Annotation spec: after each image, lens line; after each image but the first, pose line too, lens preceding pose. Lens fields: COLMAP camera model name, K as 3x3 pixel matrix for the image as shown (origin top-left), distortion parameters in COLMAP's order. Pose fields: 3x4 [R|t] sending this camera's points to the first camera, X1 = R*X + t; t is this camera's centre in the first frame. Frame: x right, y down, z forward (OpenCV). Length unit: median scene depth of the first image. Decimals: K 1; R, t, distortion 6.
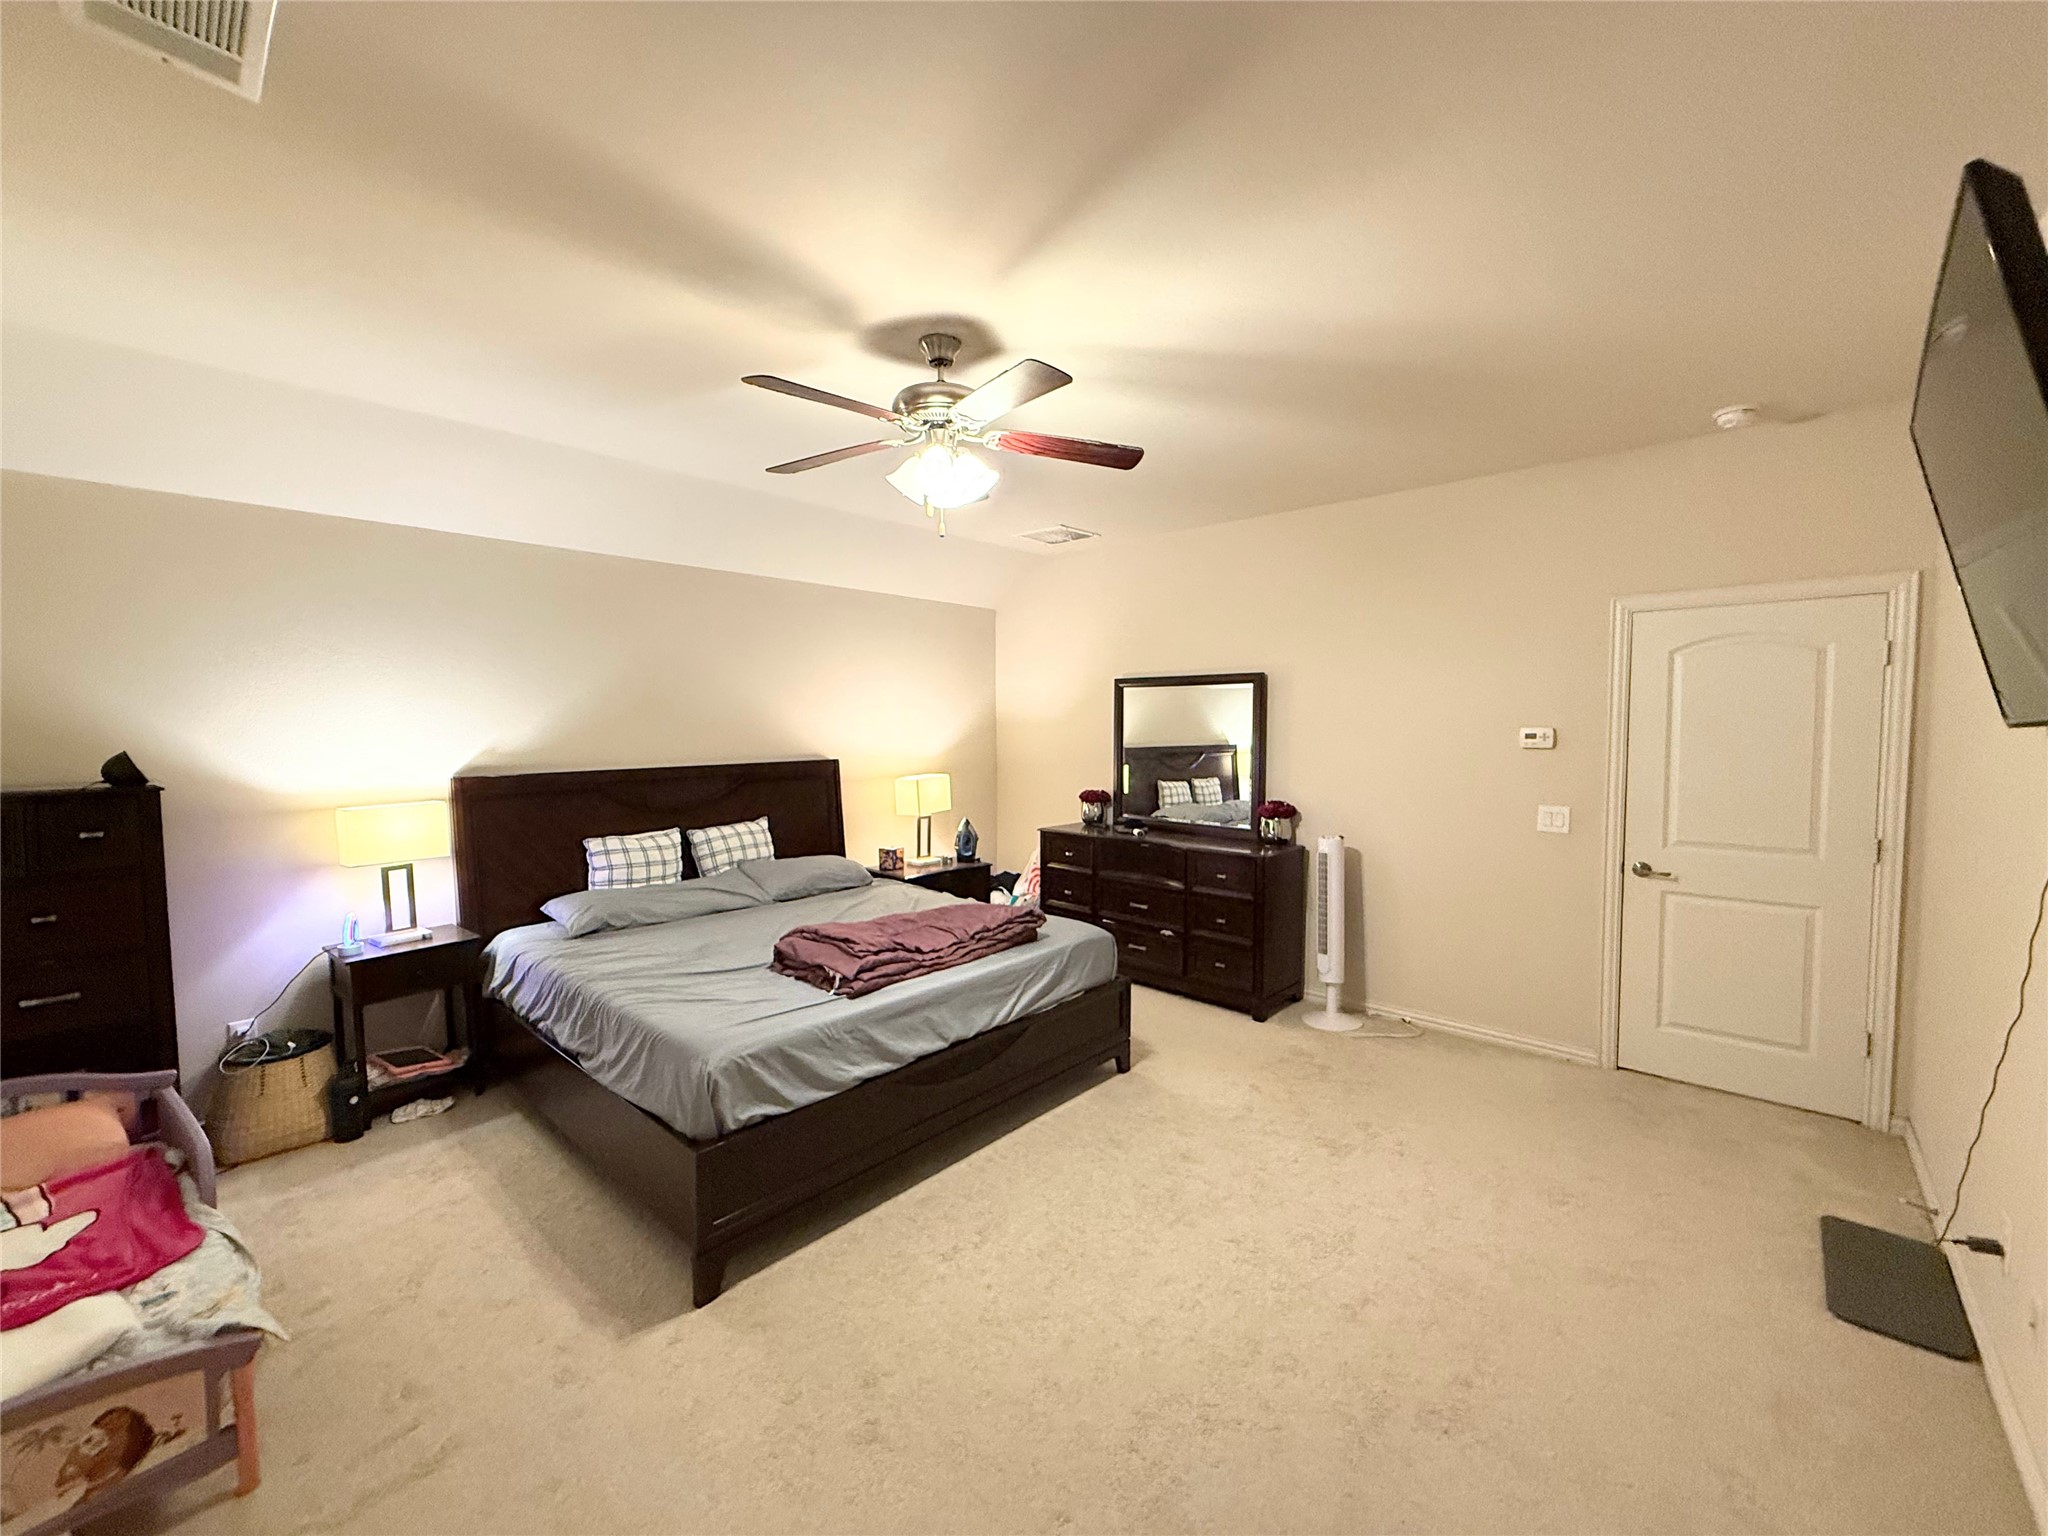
lens RADIAL K [[813.7, 0, 1012.8], [0, 813.7, 771.9], [0, 0, 1]] dist [0.000668, 0.000148]
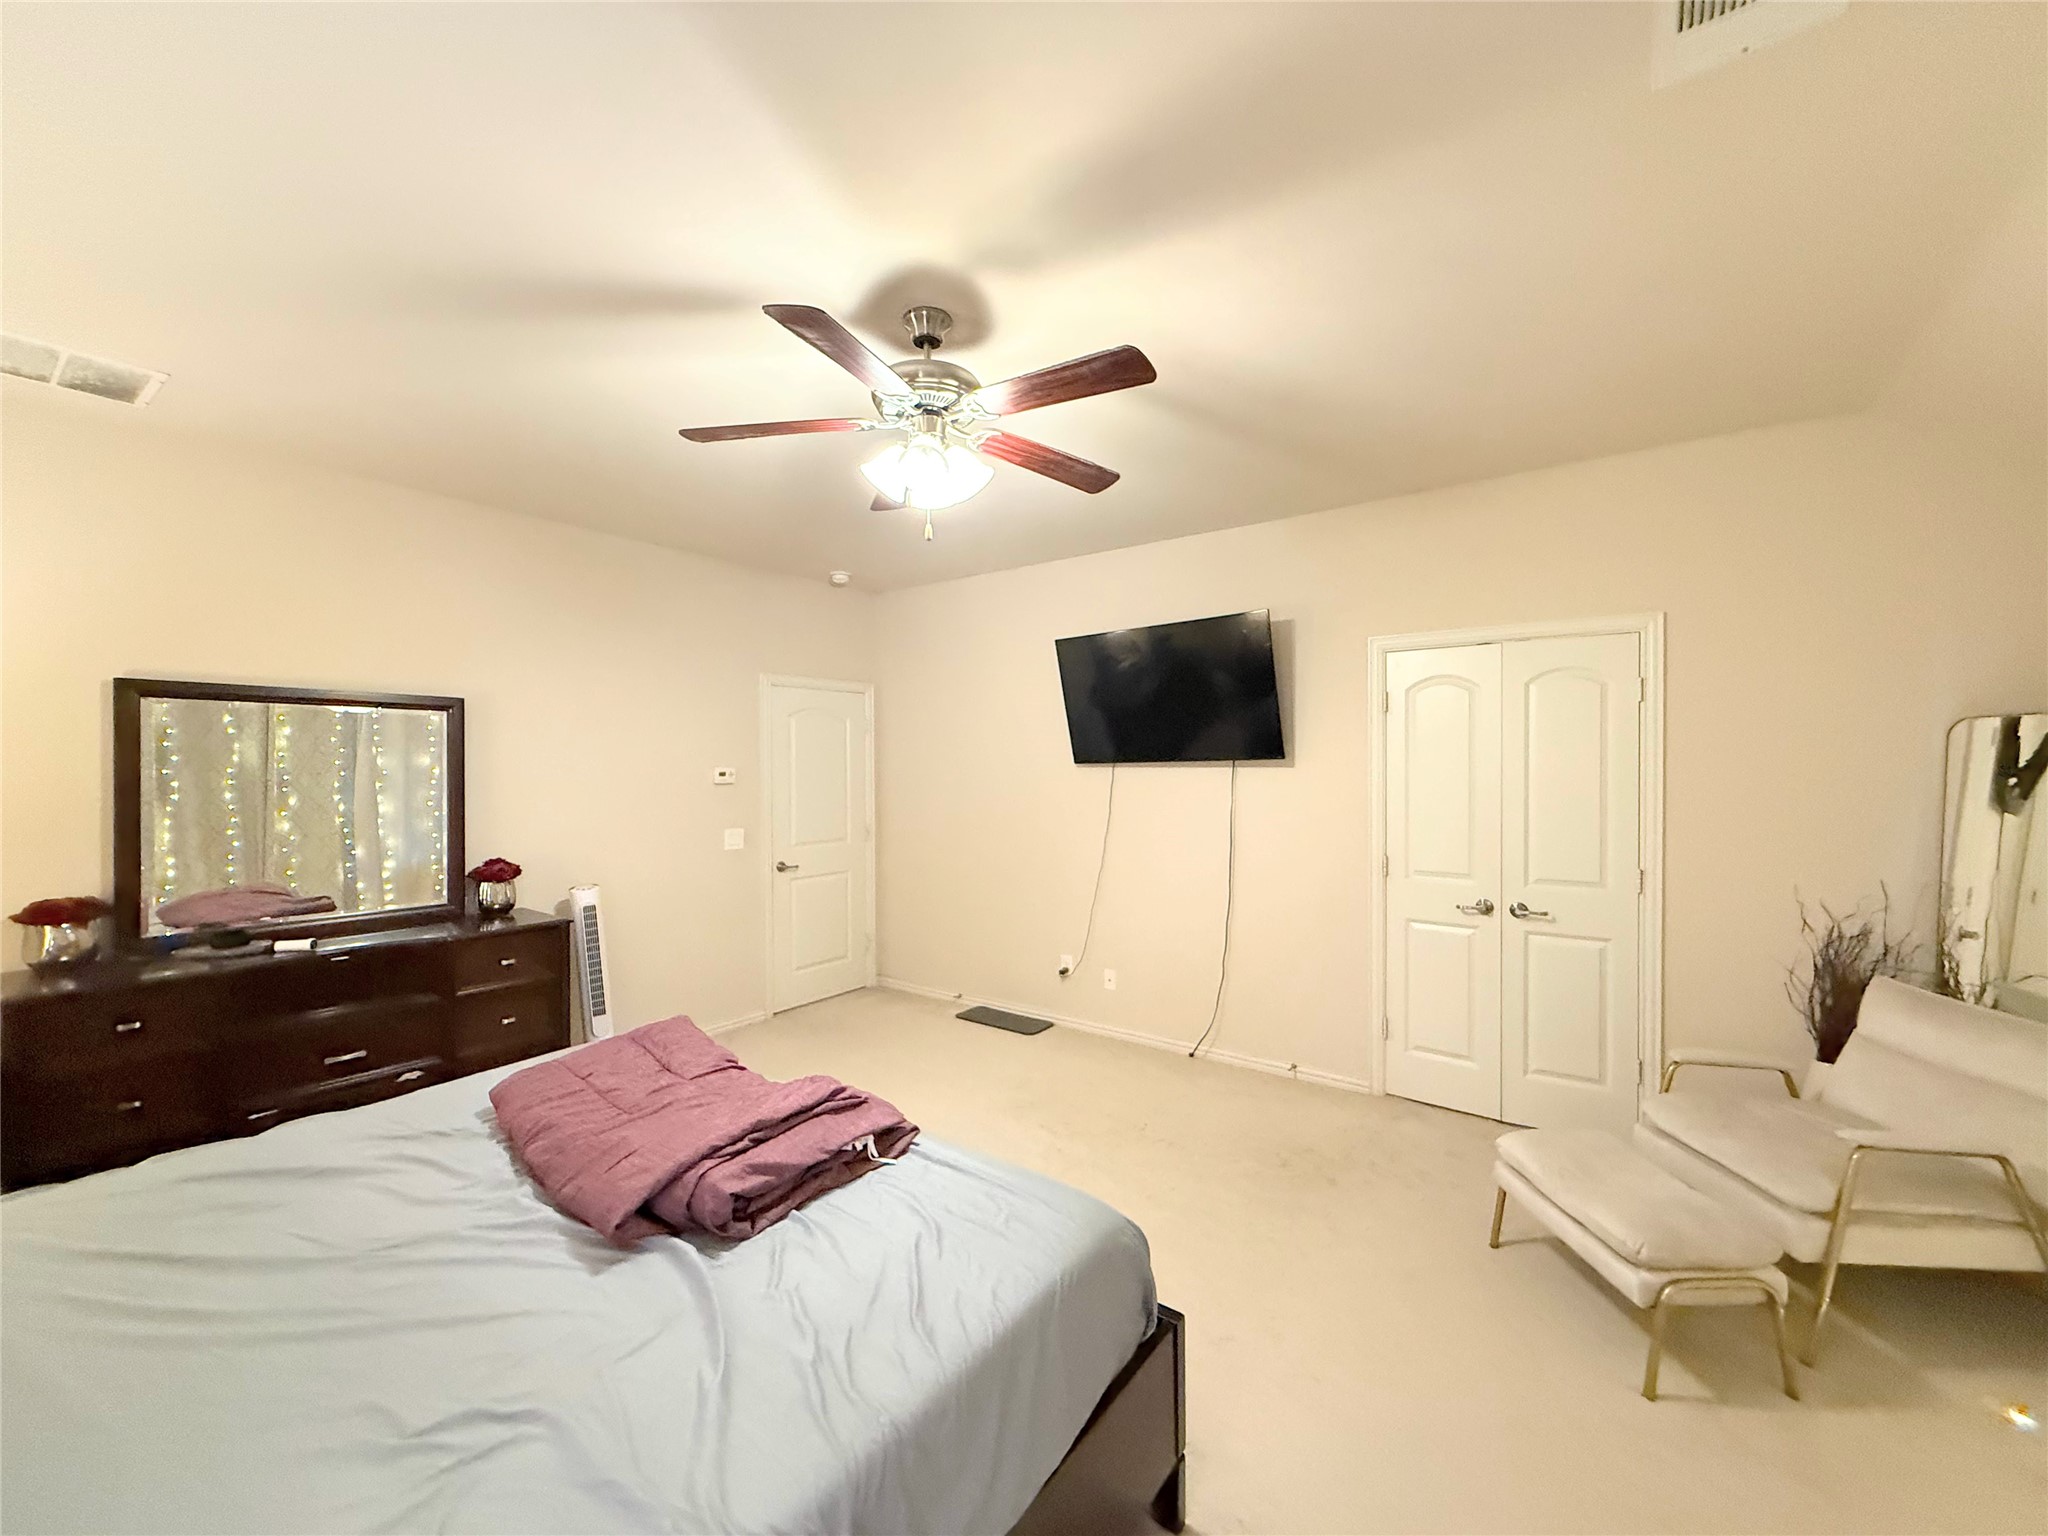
lens RADIAL K [[813.7, 0, 1016.3], [0, 813.7, 768.4], [0, 0, 1]] dist [0.000668, 0.000148]
pose [[-0.097705, 0.000367, 0.995215, -0.664208], [0.064734, 0.997885, 0.005987, -0.032661], [-0.993108, 0.065009, -0.097522, 0.703967]]
